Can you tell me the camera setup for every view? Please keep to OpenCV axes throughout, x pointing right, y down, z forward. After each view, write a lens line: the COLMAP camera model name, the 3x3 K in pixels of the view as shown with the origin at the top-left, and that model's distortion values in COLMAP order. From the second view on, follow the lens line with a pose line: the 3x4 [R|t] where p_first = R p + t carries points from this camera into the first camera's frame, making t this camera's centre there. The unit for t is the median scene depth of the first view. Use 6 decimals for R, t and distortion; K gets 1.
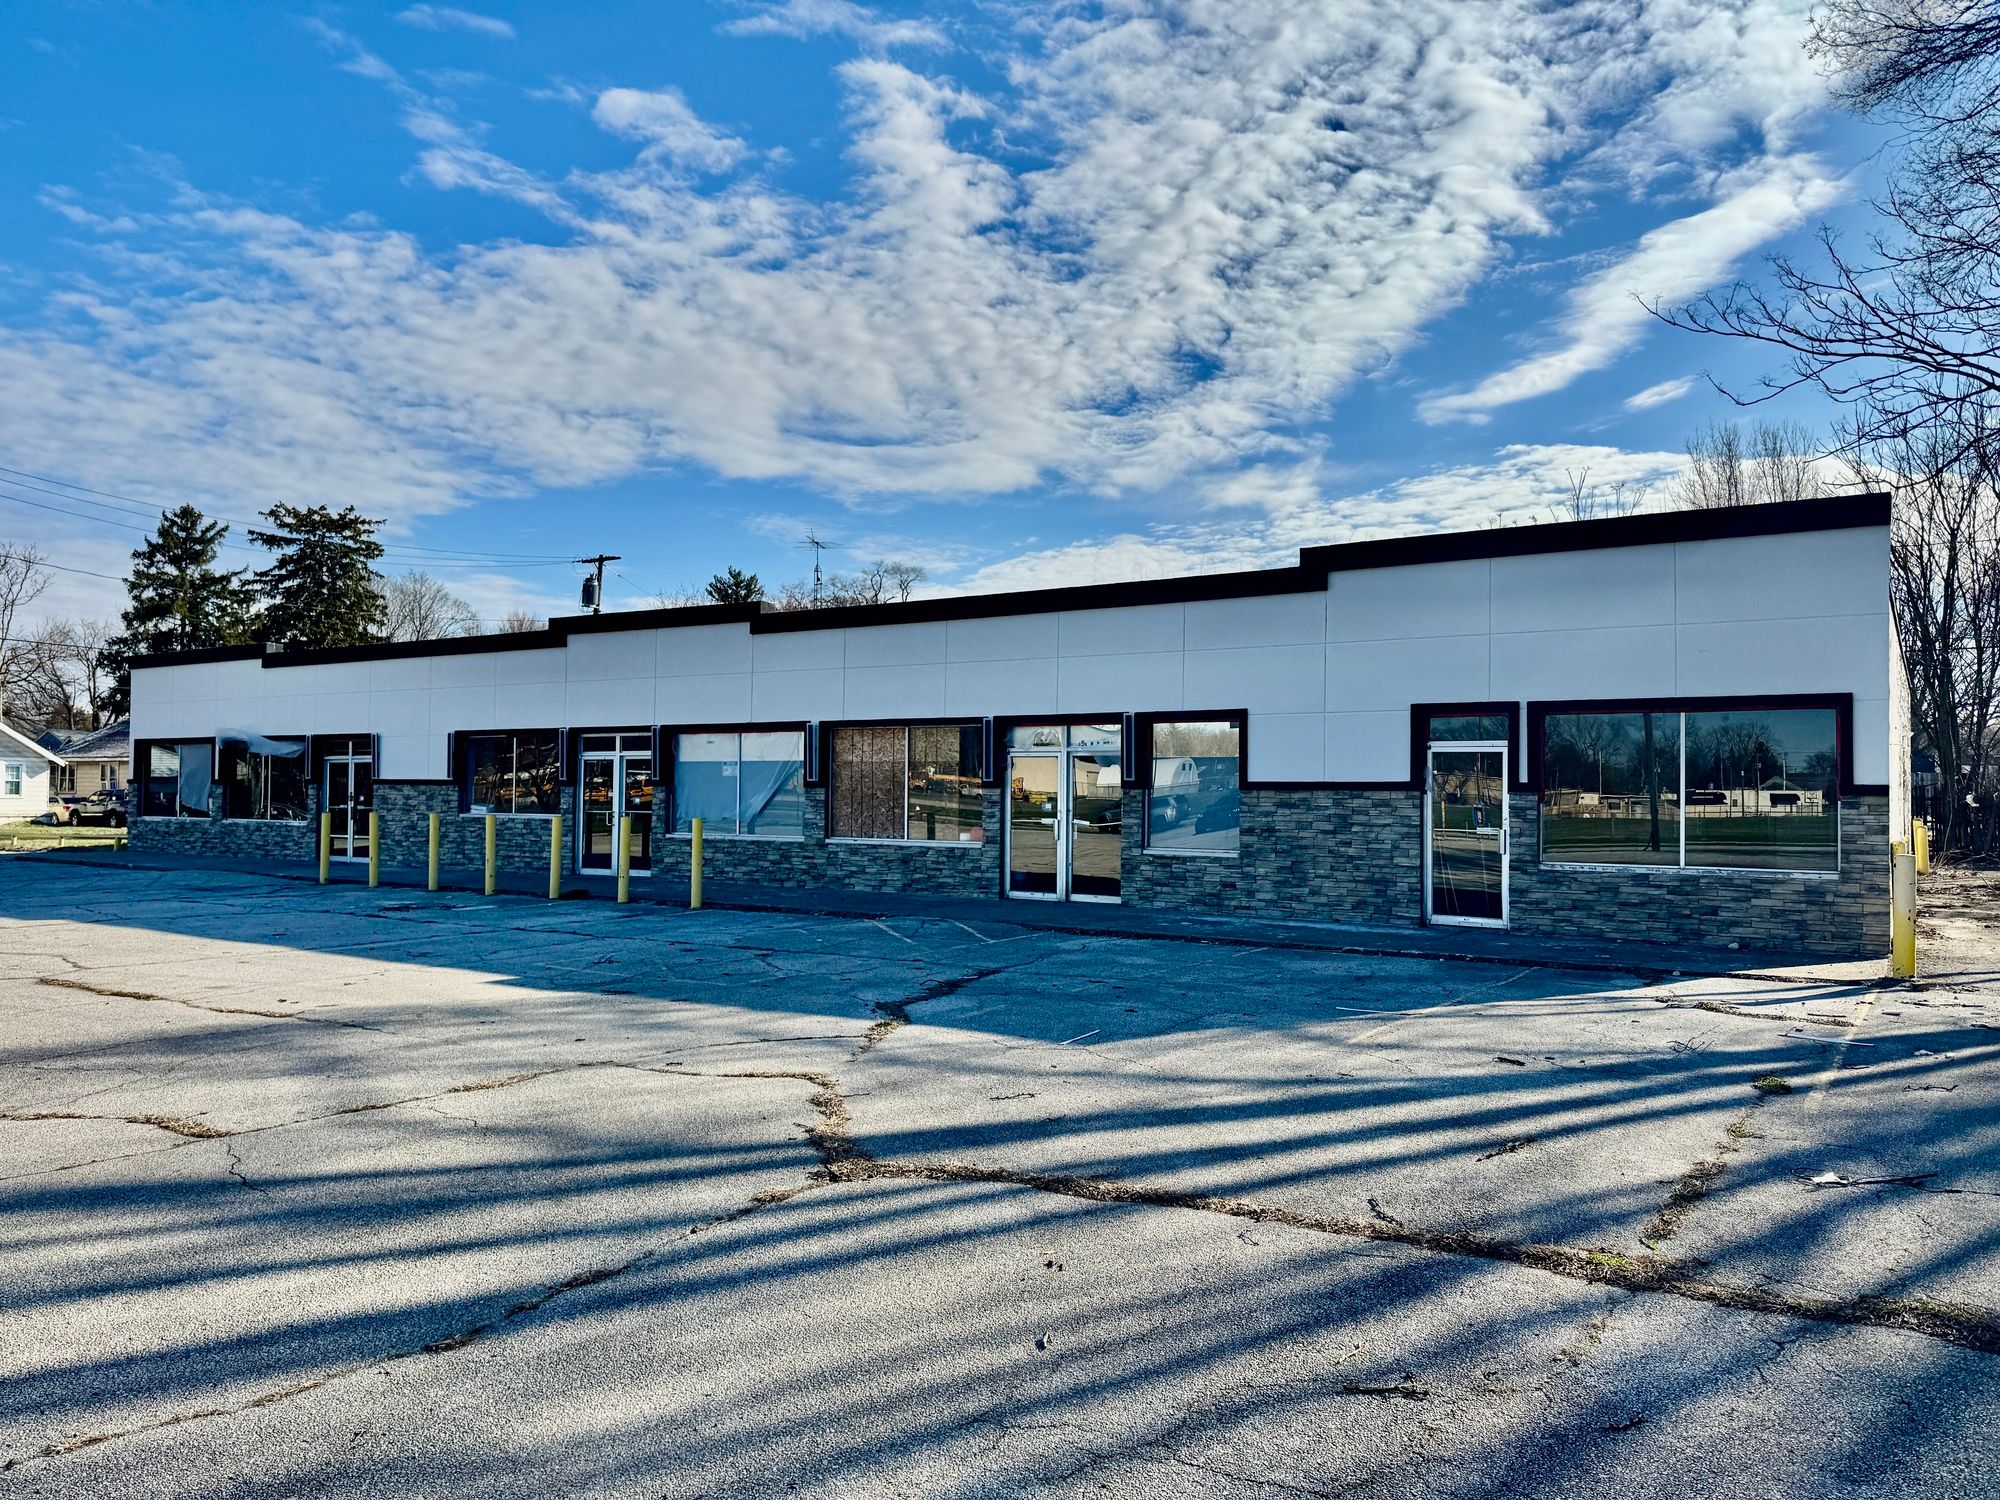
lens RADIAL K [[1387.5, 0, 1007.0], [0, 1387.5, 759.2], [0, 0, 1]] dist [0.102029, -0.126885]
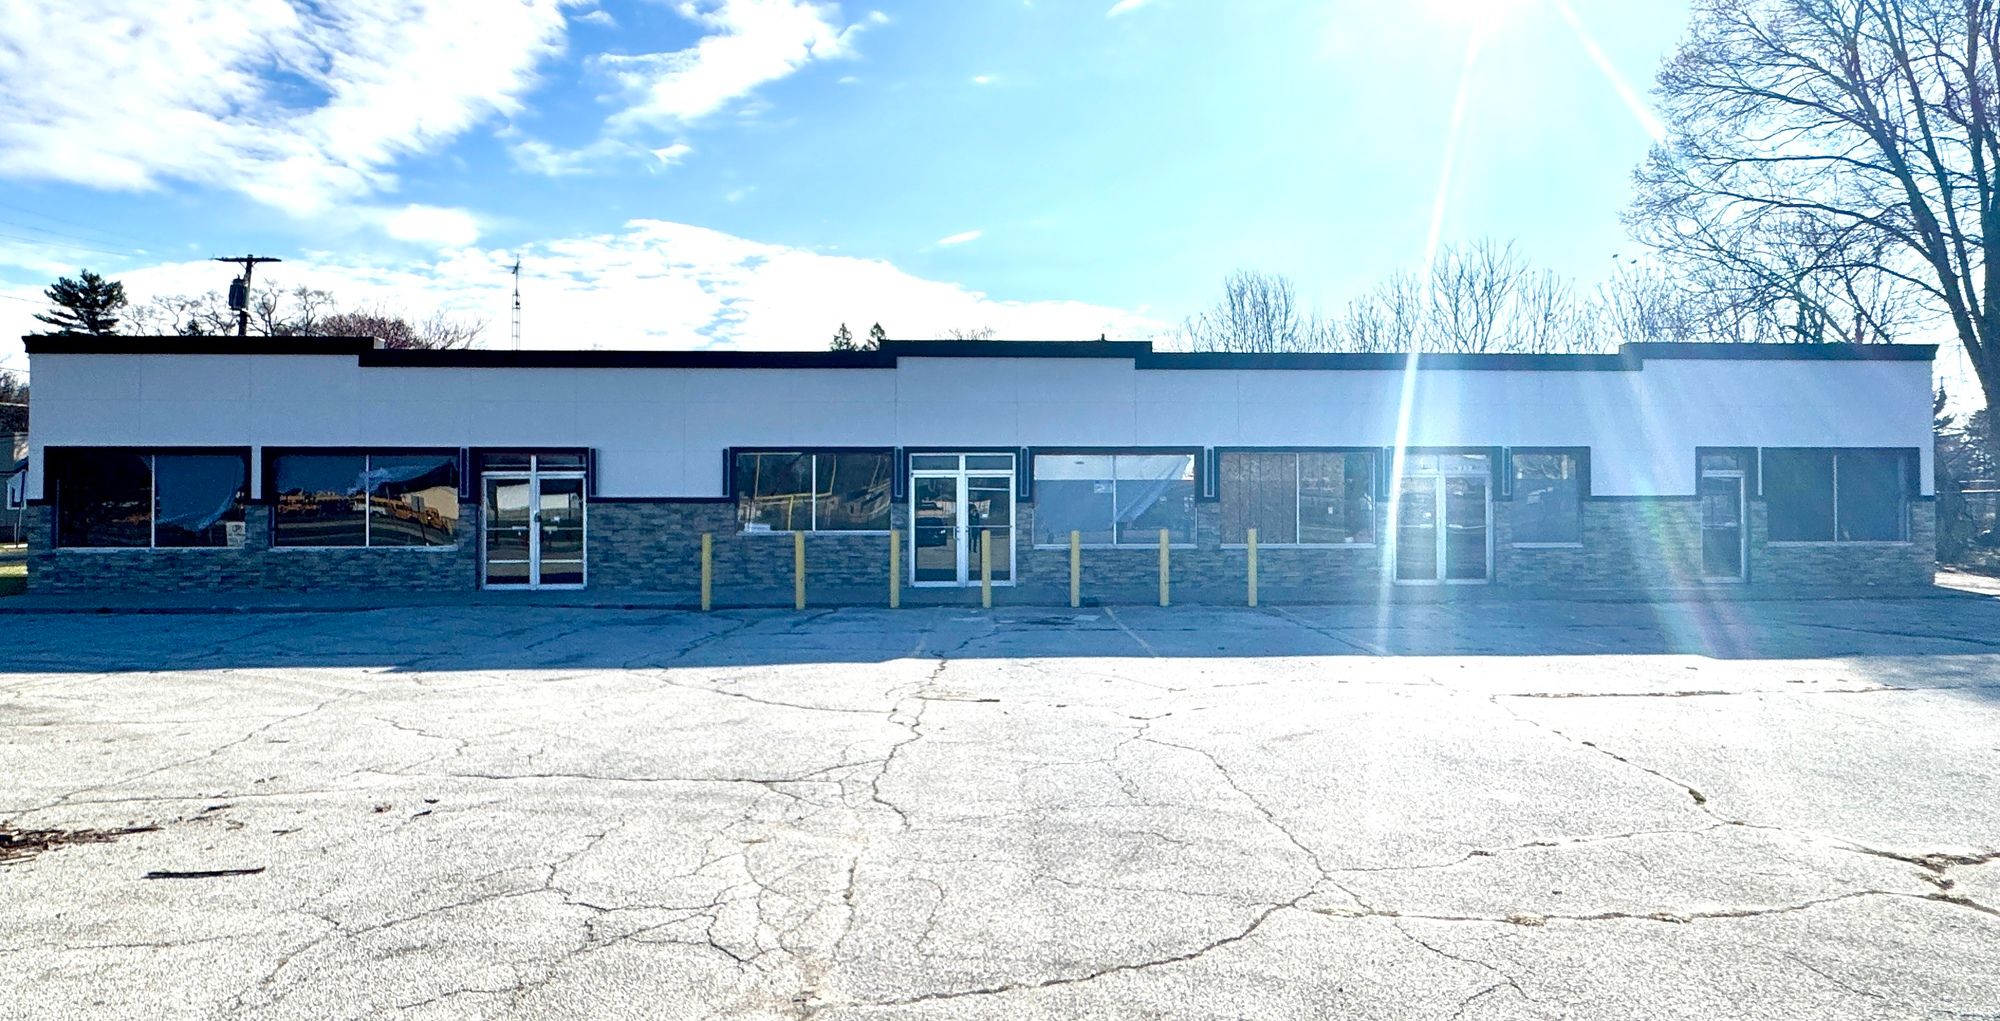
lens RADIAL K [[1091.8, 0, 1024.6], [0, 1091.8, 493.1], [0, 0, 1]] dist [-0.003442, 0.000546]
pose [[0.813702, -0.002122, 0.581278, -0.766727], [-0.004773, 0.999935, 0.010331, 0.003294], [-0.581262, -0.011181, 0.813640, 0.312969]]
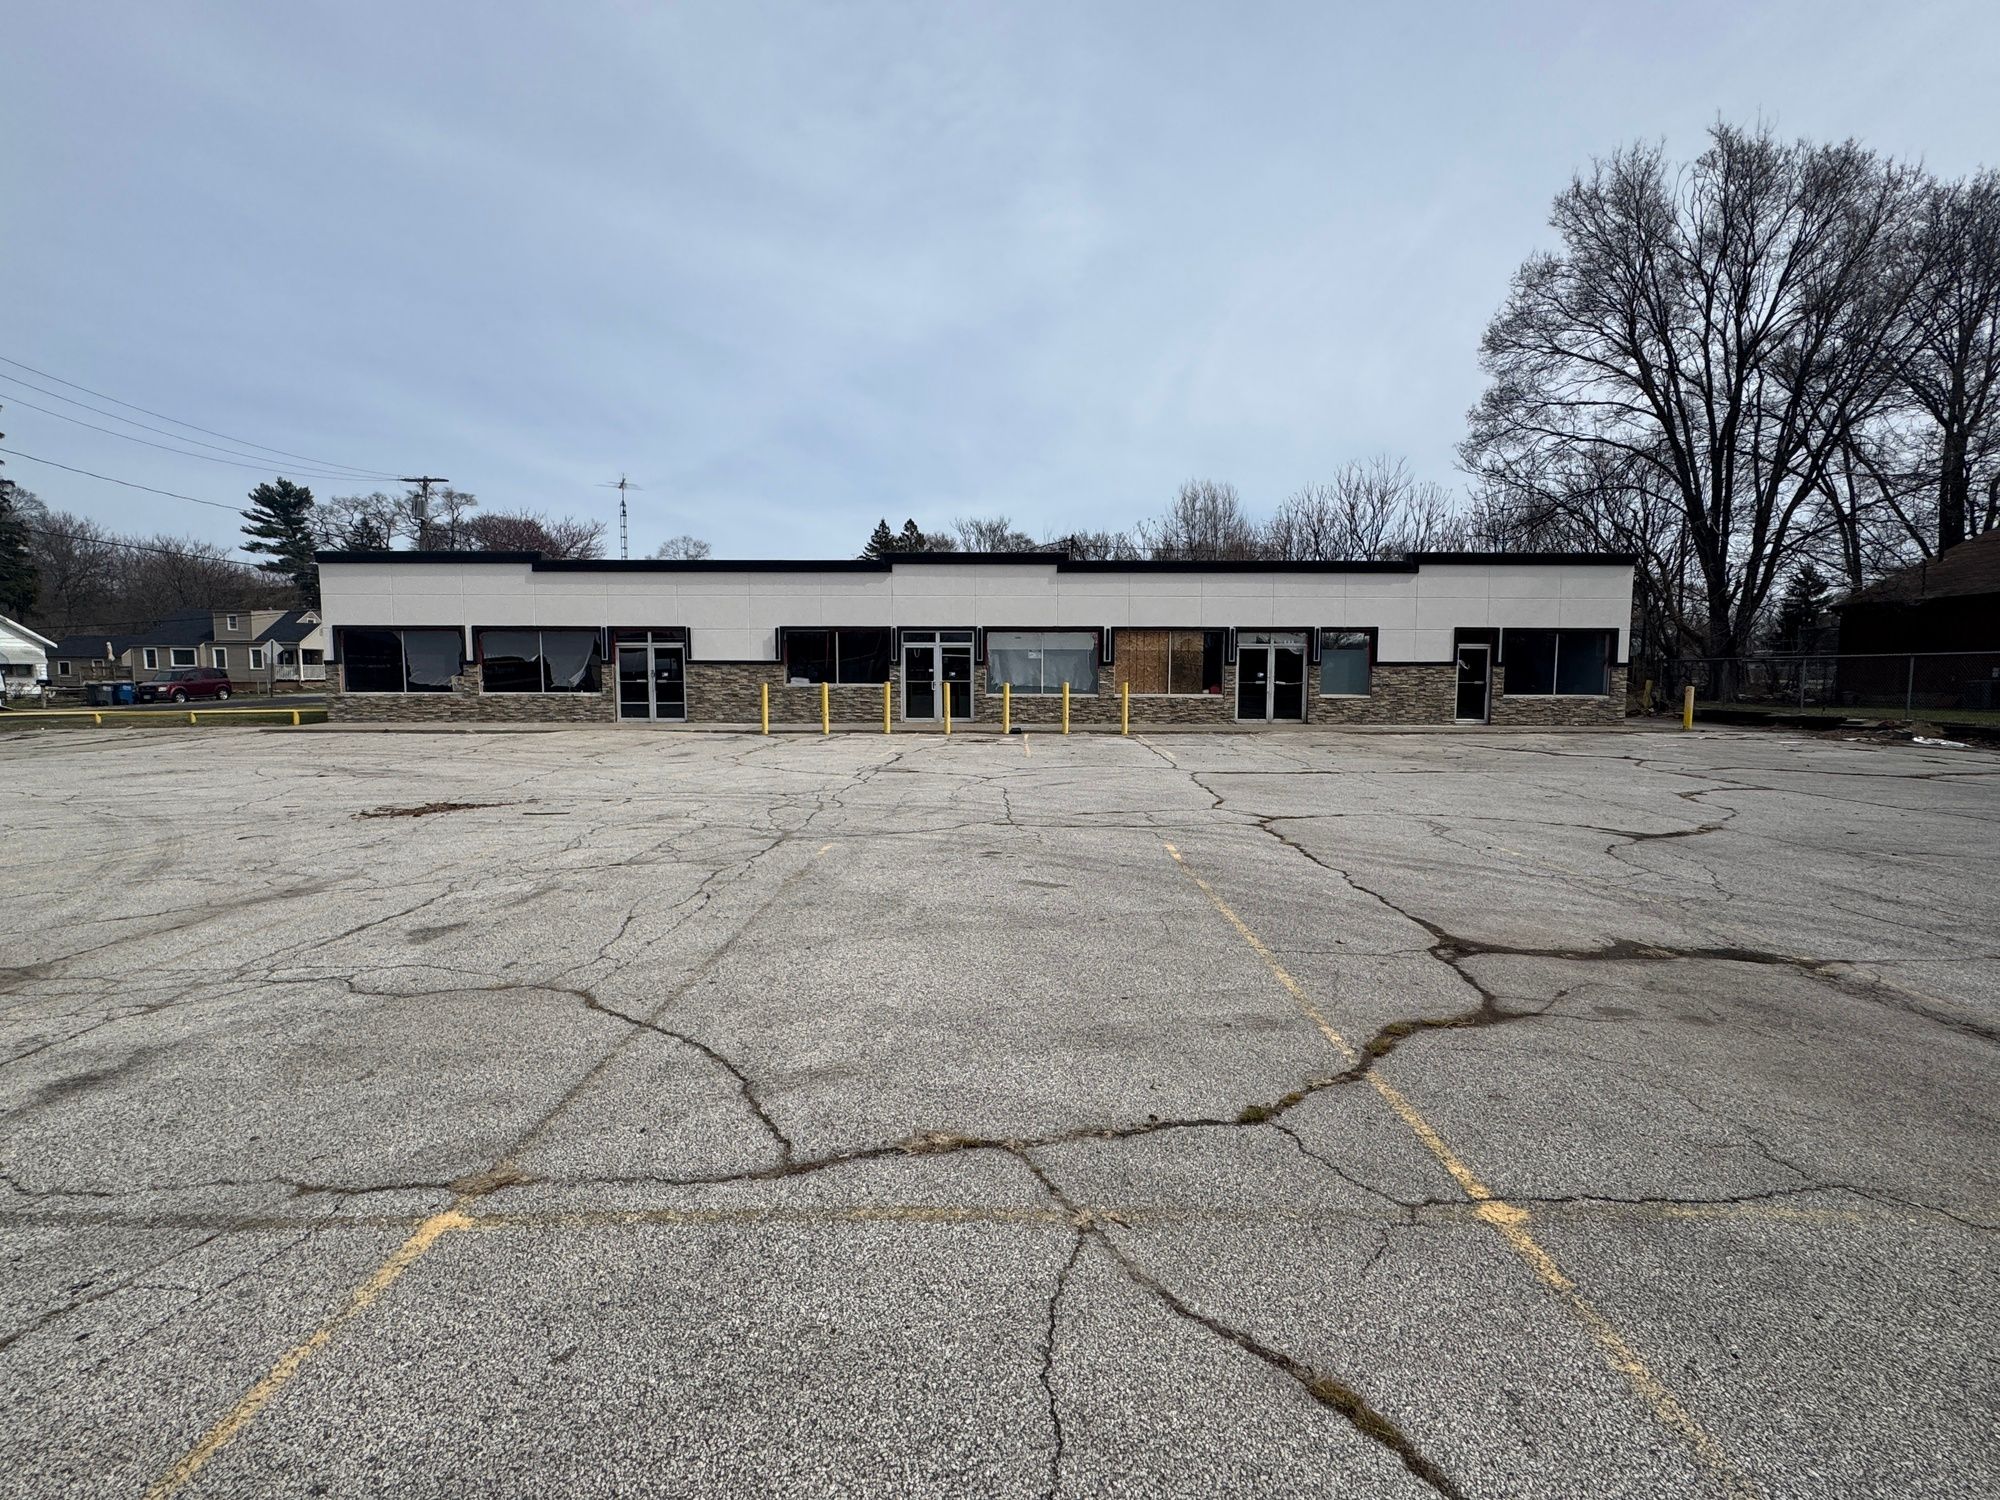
lens RADIAL K [[925.4, 0, 1003.3], [0, 925.4, 751.4], [0, 0, 1]] dist [-0.002013, 0.000245]
pose [[0.839534, -0.052368, 0.540777, -0.827453], [-0.007900, 0.994062, 0.108528, 0.002641], [-0.543250, -0.095385, 0.834135, 0.094560]]
